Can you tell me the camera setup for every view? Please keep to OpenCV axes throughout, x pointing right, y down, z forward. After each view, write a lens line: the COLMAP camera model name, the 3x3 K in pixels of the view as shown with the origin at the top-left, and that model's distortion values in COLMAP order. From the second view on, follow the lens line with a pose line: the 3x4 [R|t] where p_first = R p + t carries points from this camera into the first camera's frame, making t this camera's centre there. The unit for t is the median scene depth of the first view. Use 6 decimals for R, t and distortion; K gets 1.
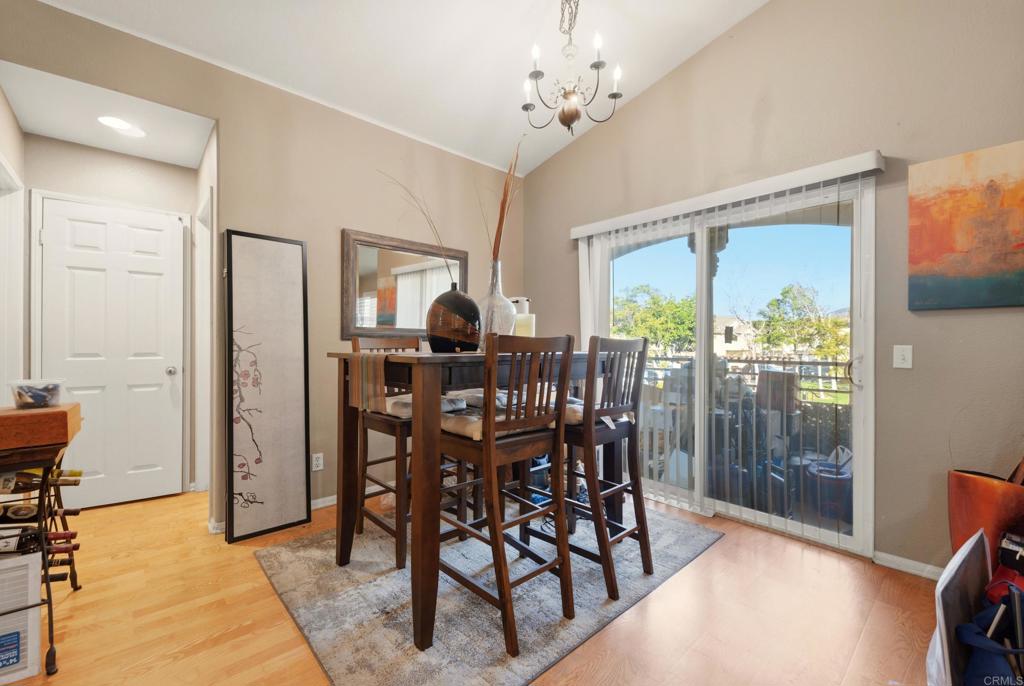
lens RADIAL K [[418.8, 0, 515.7], [0, 418.8, 346.4], [0, 0, 1]] dist [0.007607, -0.005893]
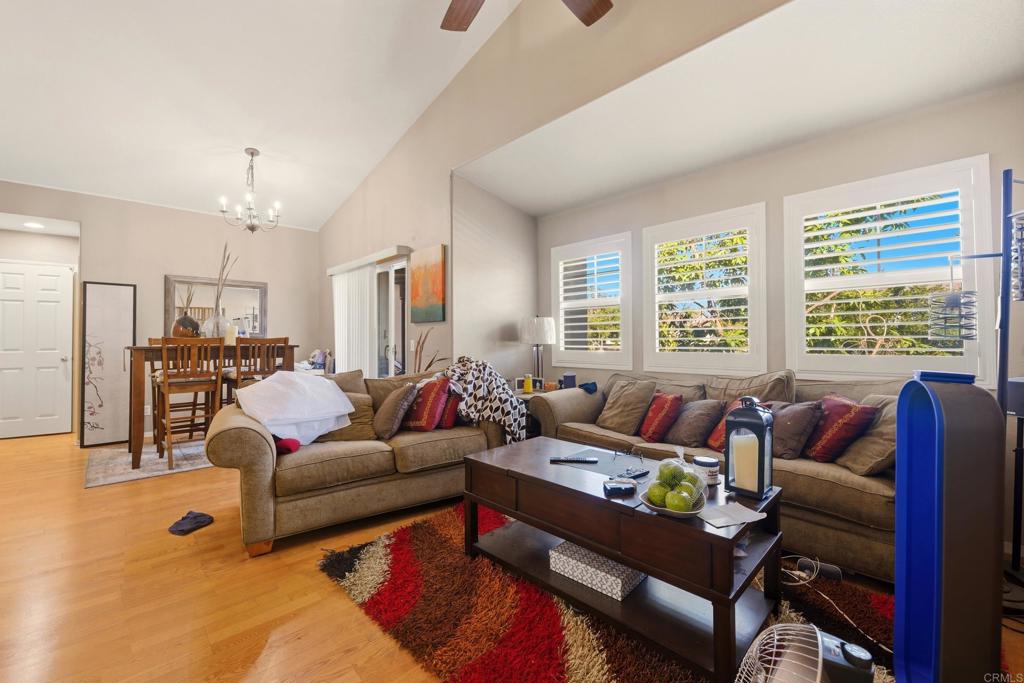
lens RADIAL K [[418.8, 0, 513.1], [0, 418.8, 338.4], [0, 0, 1]] dist [0.007607, -0.005893]
pose [[0.999839, -0.010016, 0.014920, 1.149412], [0.010265, 0.999808, -0.016712, 0.025705], [-0.014749, 0.016862, 0.999749, -0.854545]]
